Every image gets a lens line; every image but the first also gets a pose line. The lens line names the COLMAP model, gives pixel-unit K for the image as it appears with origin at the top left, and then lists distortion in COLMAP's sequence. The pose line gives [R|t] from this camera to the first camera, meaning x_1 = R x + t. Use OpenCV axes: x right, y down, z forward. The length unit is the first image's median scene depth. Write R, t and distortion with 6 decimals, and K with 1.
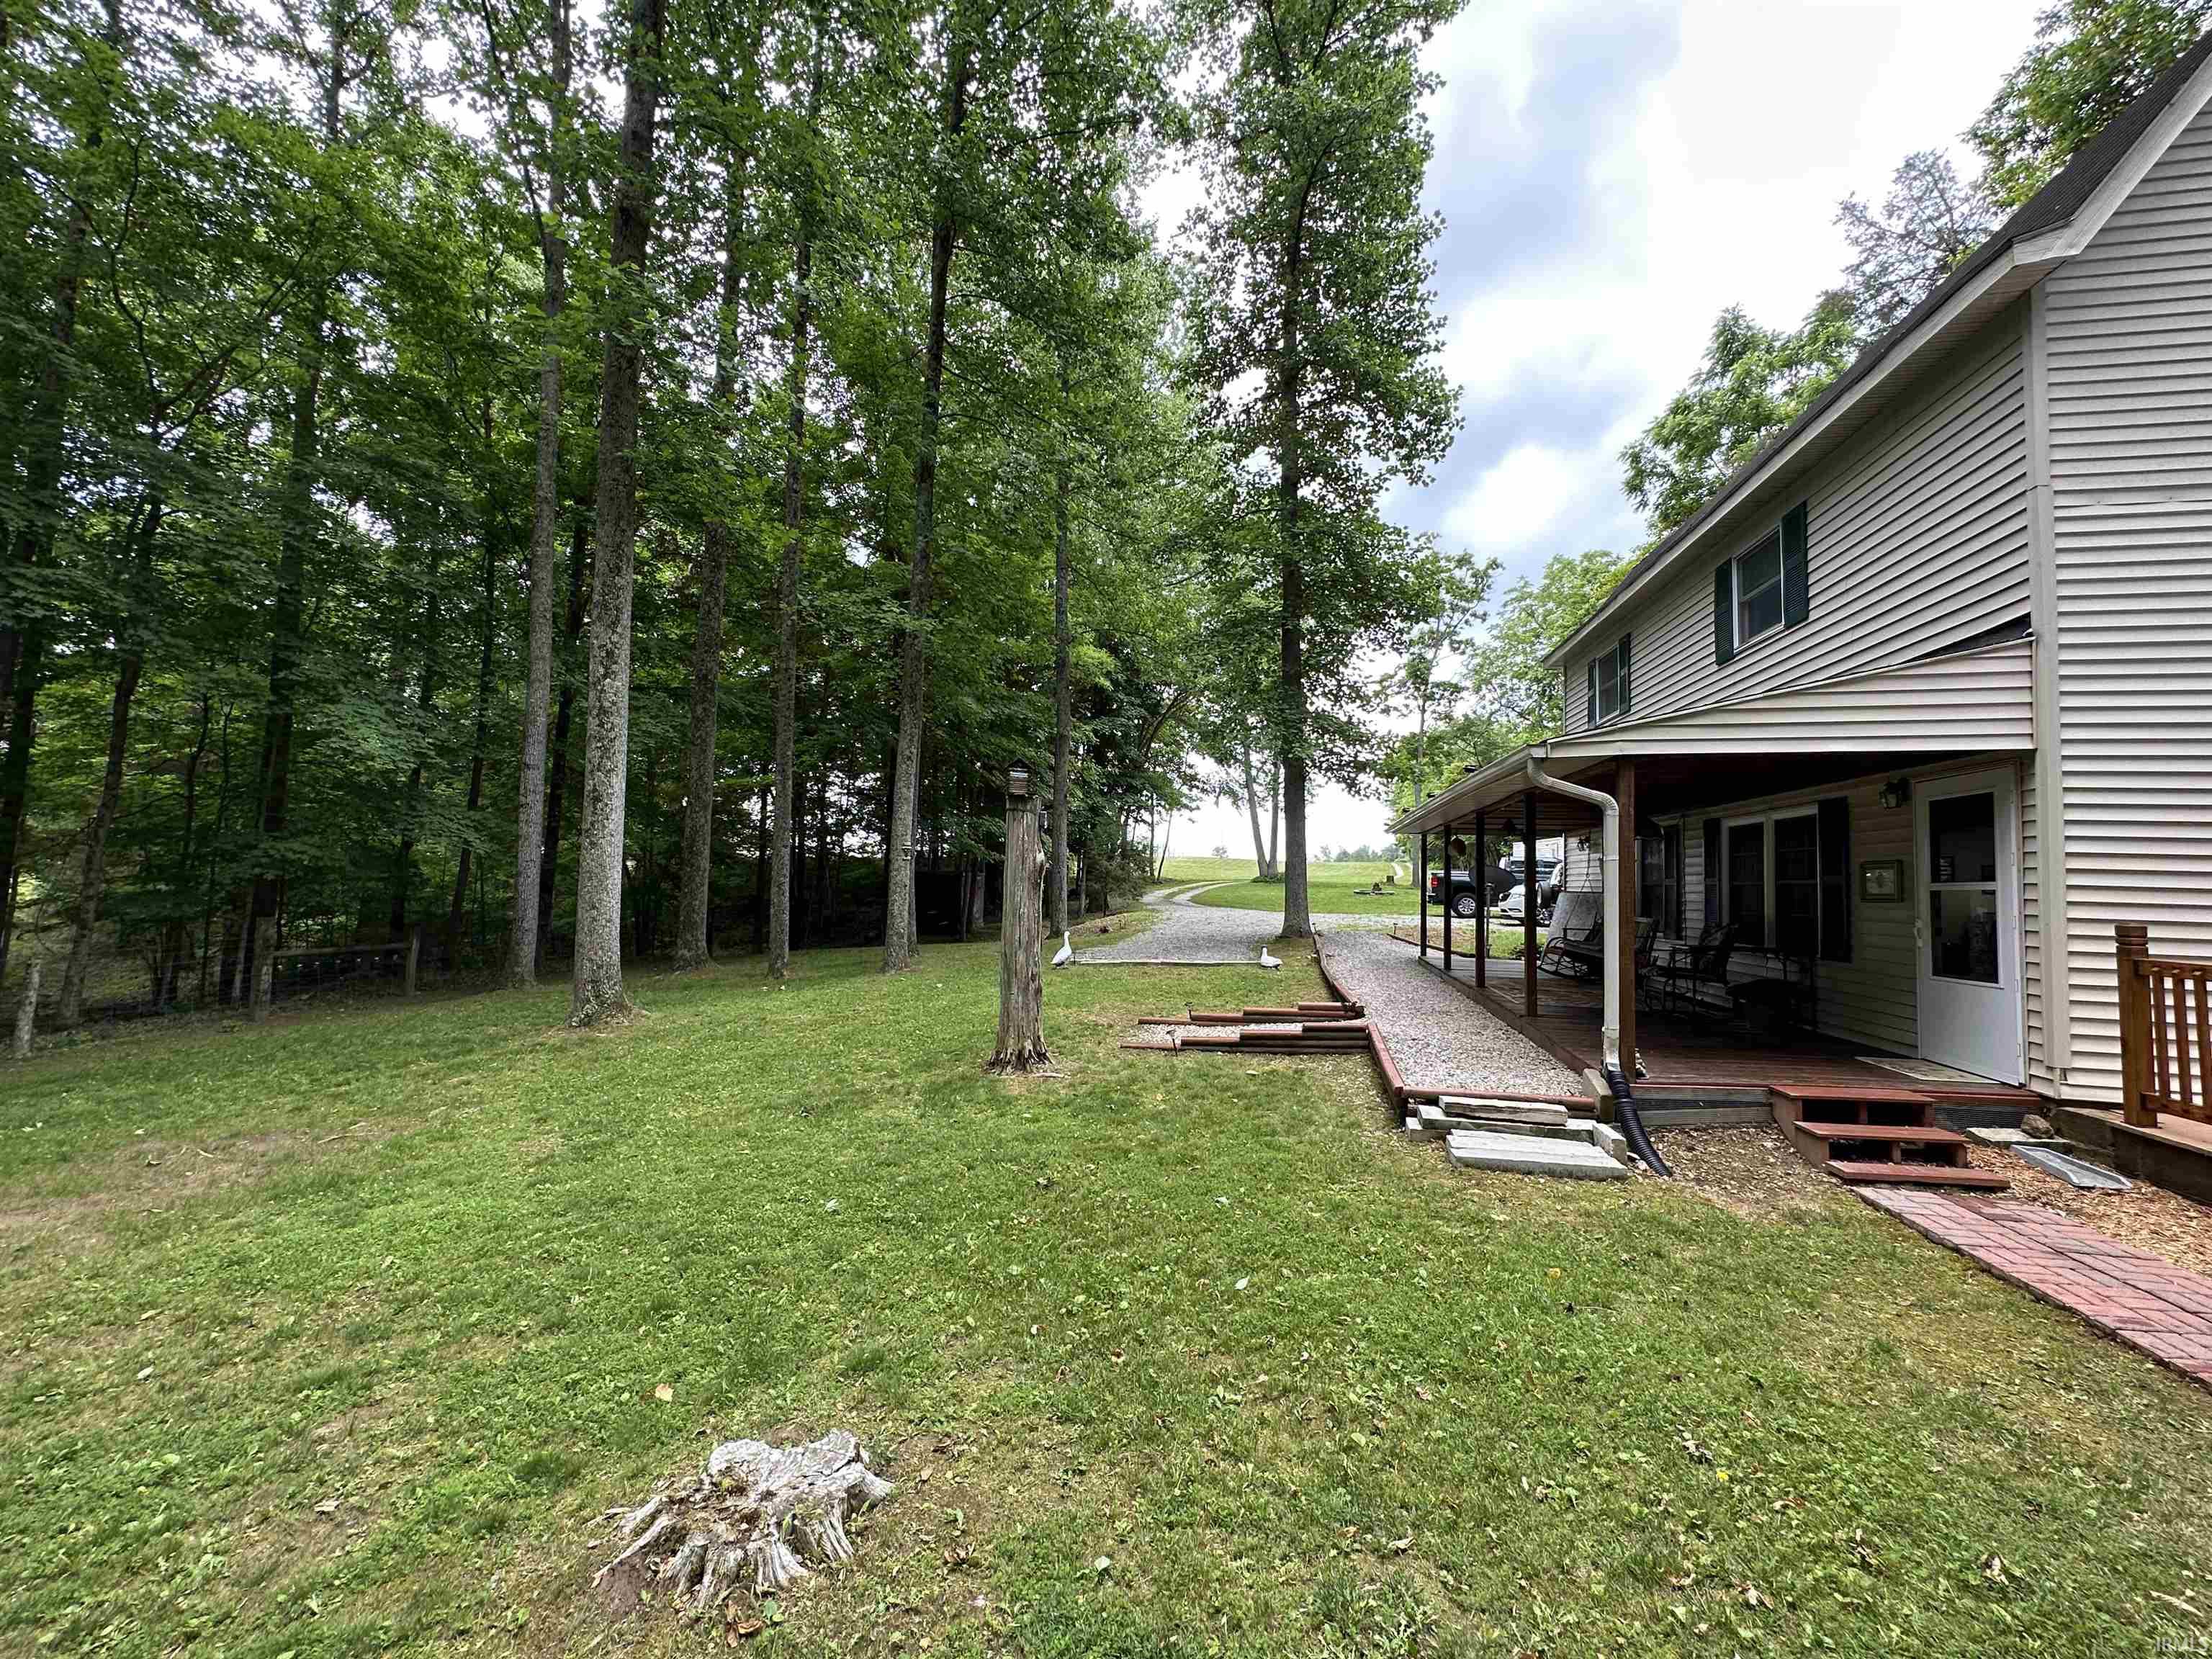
lens RADIAL K [[879.6, 0, 1106.0], [0, 879.6, 829.5], [0, 0, 1]] dist [-0.002378, 0.000120]
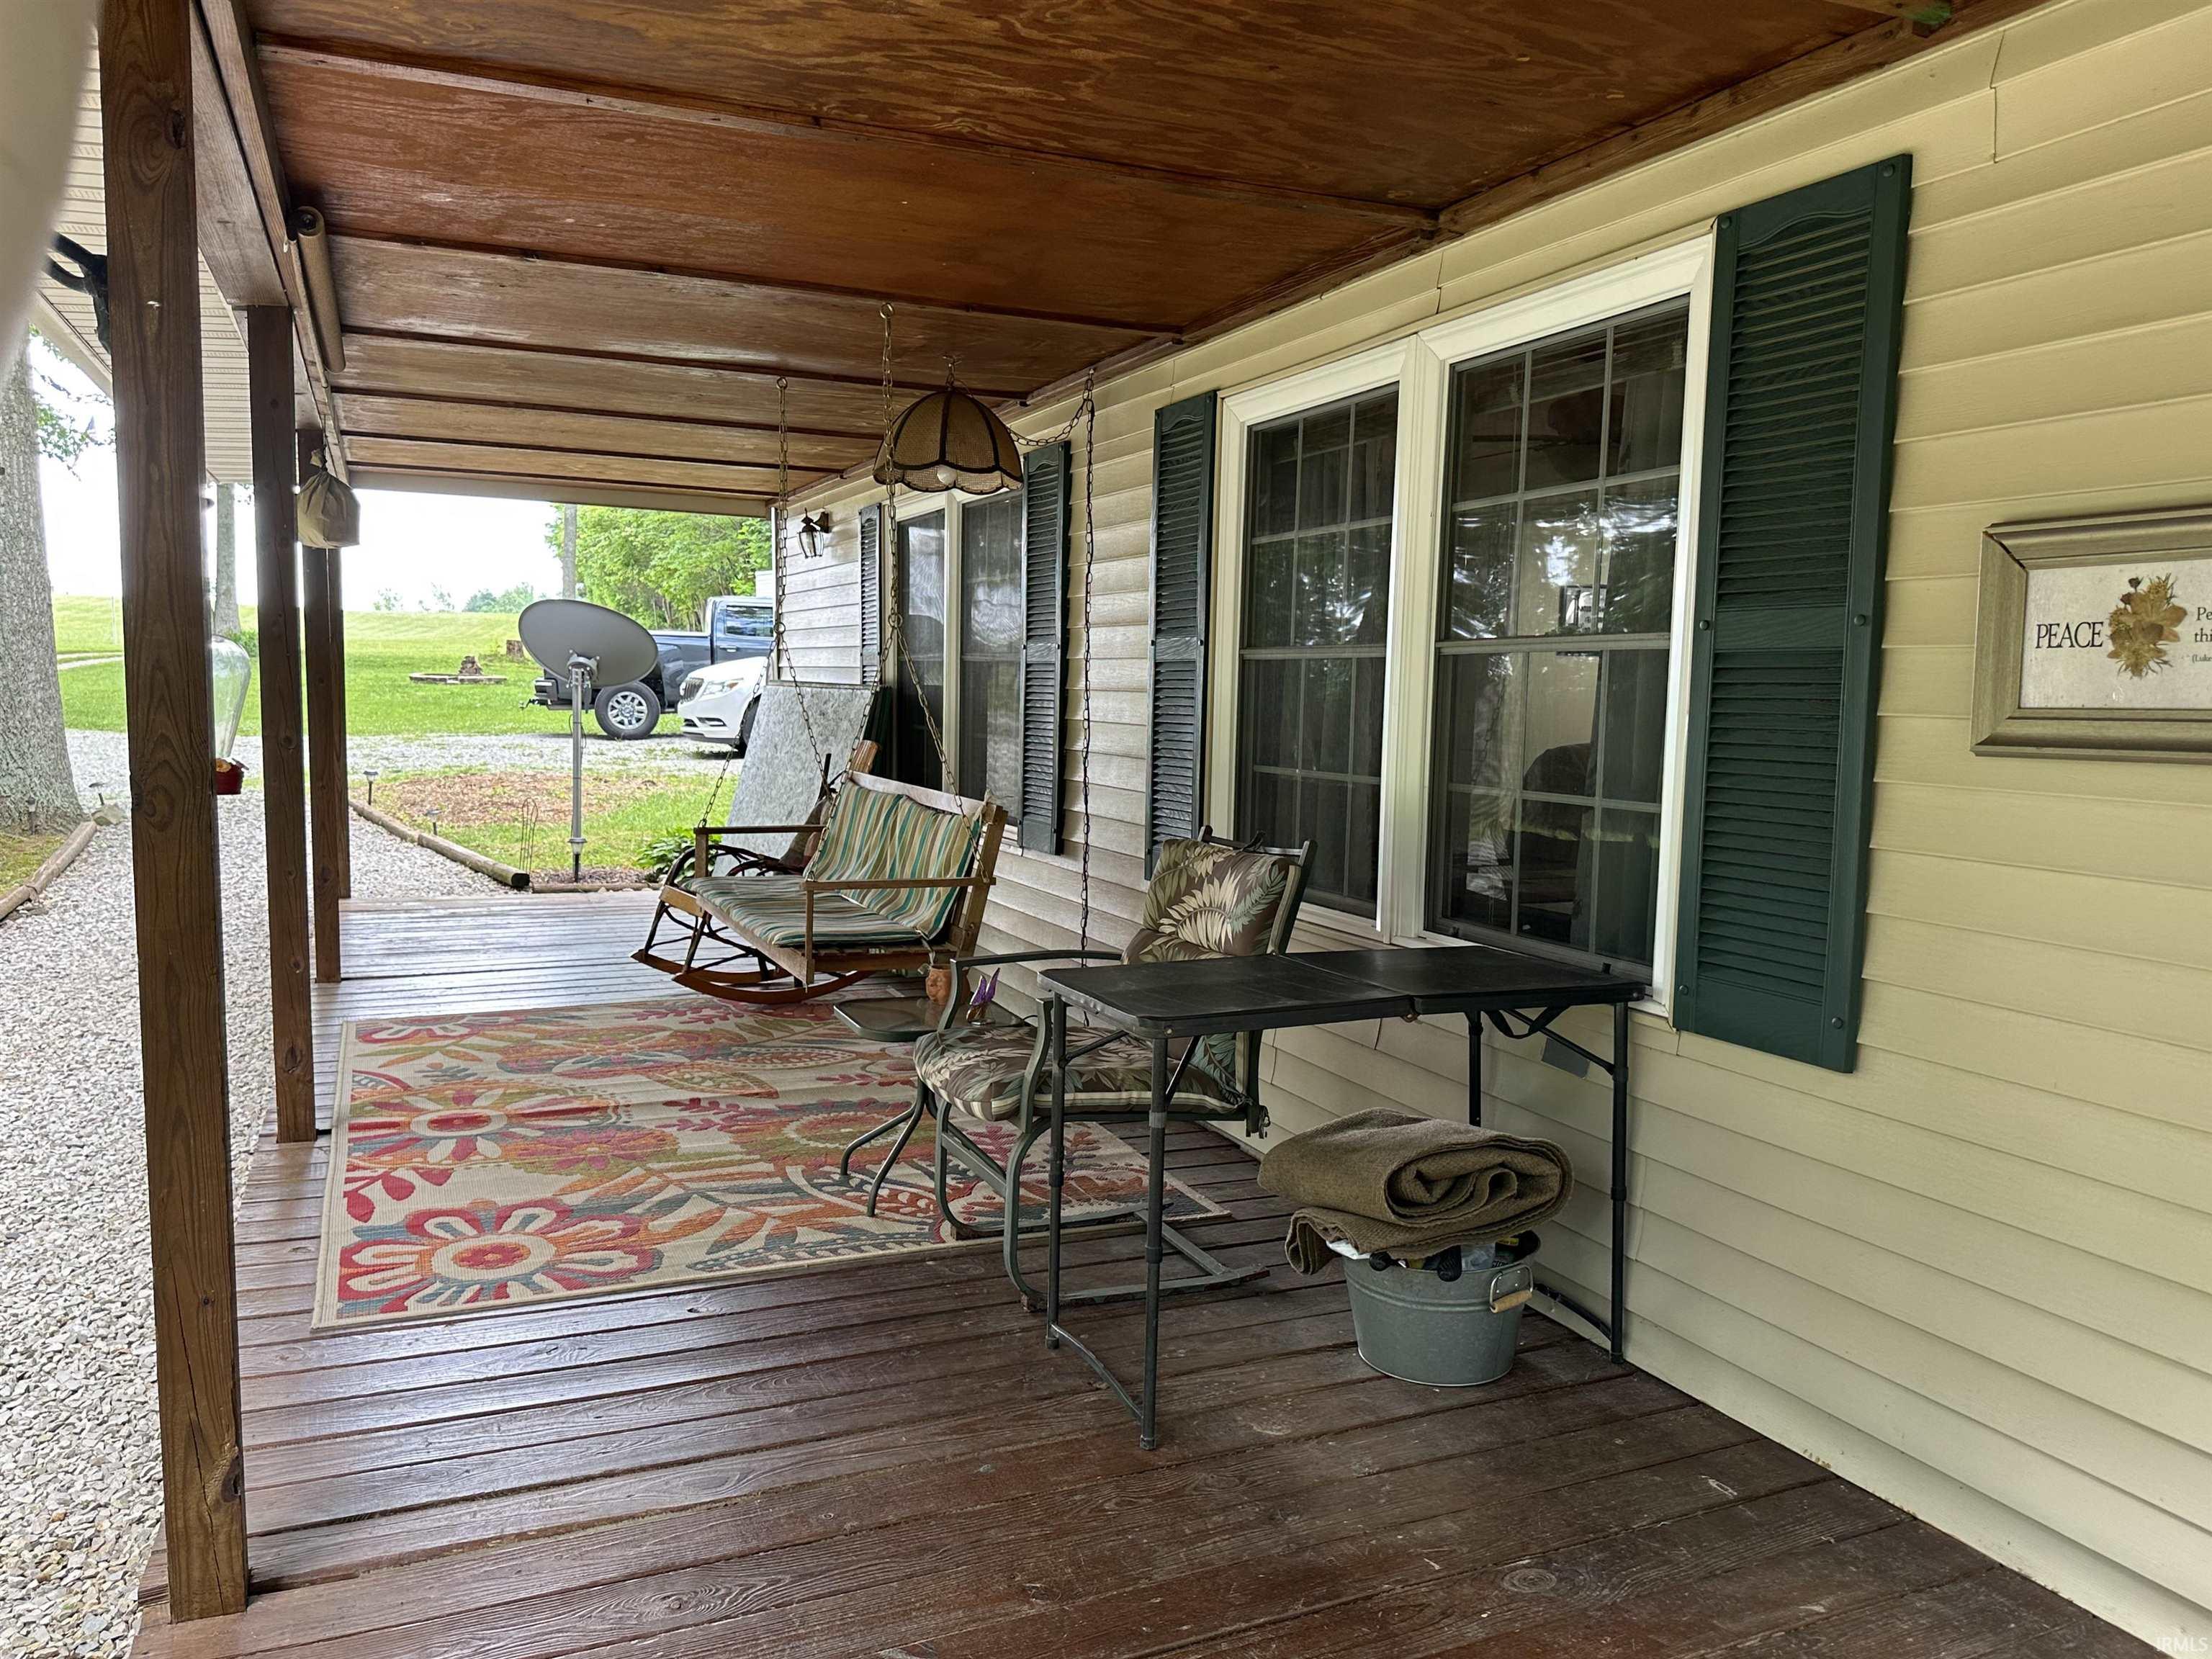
lens RADIAL K [[1638.8, 0, 1106.0], [0, 1638.8, 829.5], [0, 0, 1]] dist [0.002082, 0.000479]
pose [[0.815062, -0.069829, 0.575150, 0.371872], [-0.026839, 0.987094, 0.157878, 0.034621], [-0.578752, -0.144117, 0.802669, 0.586859]]
